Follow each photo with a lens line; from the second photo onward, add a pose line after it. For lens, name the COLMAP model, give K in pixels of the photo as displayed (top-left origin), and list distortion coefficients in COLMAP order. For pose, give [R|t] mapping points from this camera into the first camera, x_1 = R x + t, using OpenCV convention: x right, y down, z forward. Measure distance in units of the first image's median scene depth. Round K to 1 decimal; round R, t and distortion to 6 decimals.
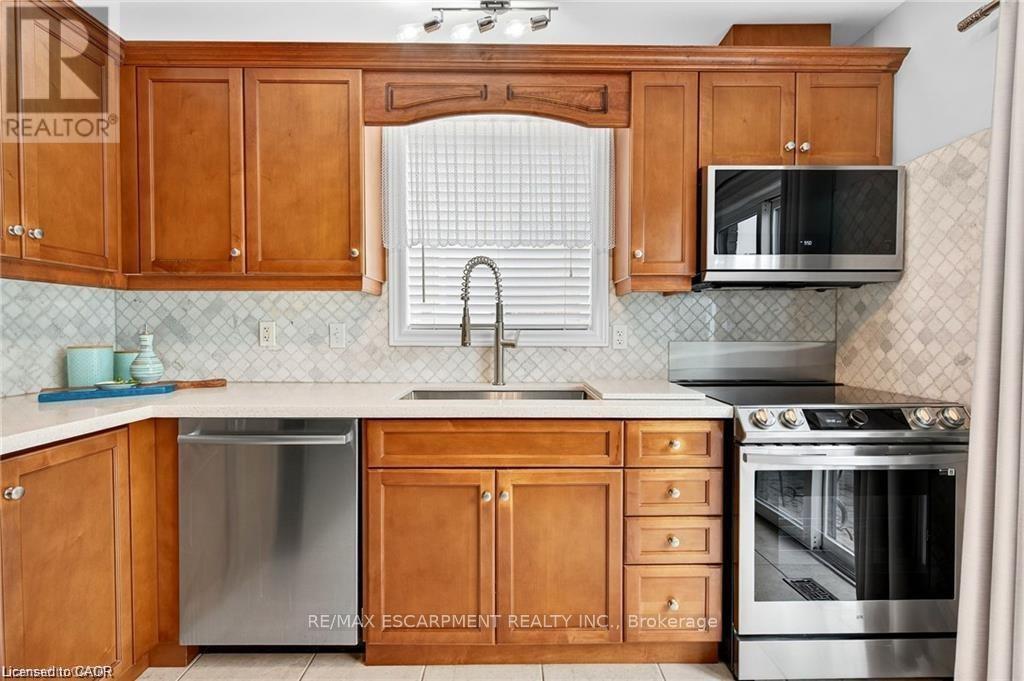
lens RADIAL K [[470.8, 0, 514.7], [0, 470.8, 339.8], [0, 0, 1]] dist [0.002817, 0.000401]
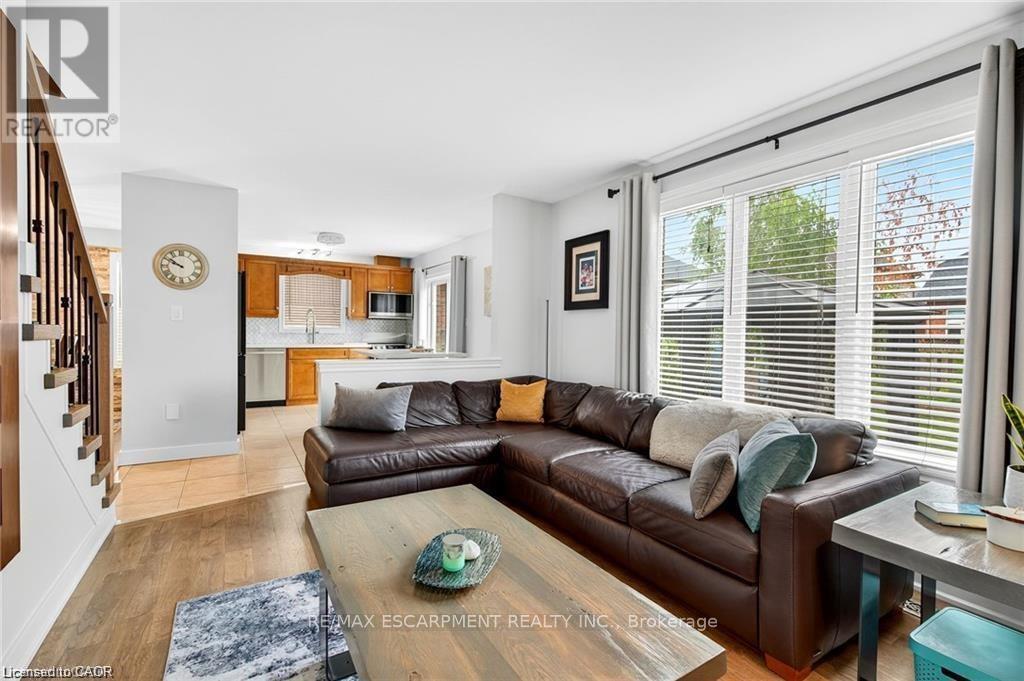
lens RADIAL K [[470.8, 0, 514.7], [0, 470.8, 339.8], [0, 0, 1]] dist [0.002817, 0.000401]
pose [[0.862435, 0.004112, 0.506151, -0.621061], [-0.004060, 0.999991, -0.001206, 0.072073], [-0.506151, -0.001015, 0.862444, -3.365570]]
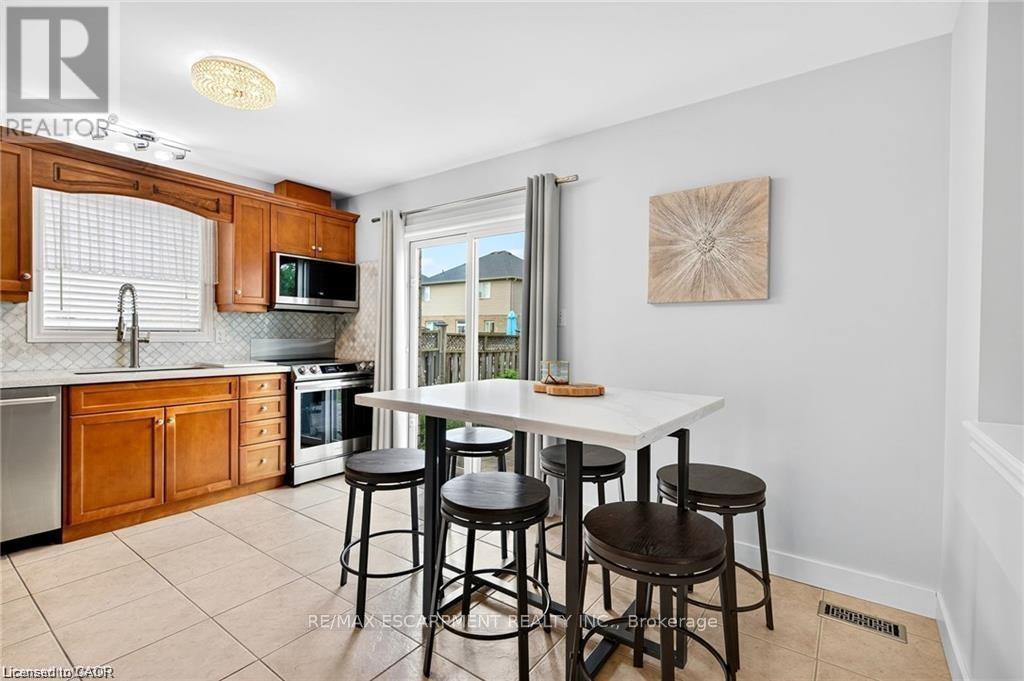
lens RADIAL K [[470.8, 0, 514.7], [0, 470.8, 339.8], [0, 0, 1]] dist [0.002817, 0.000401]
pose [[0.597014, -0.004228, 0.802220, -0.602906], [0.007171, 0.999974, -0.000067, 0.018170], [-0.802199, 0.005793, 0.597028, -1.031413]]
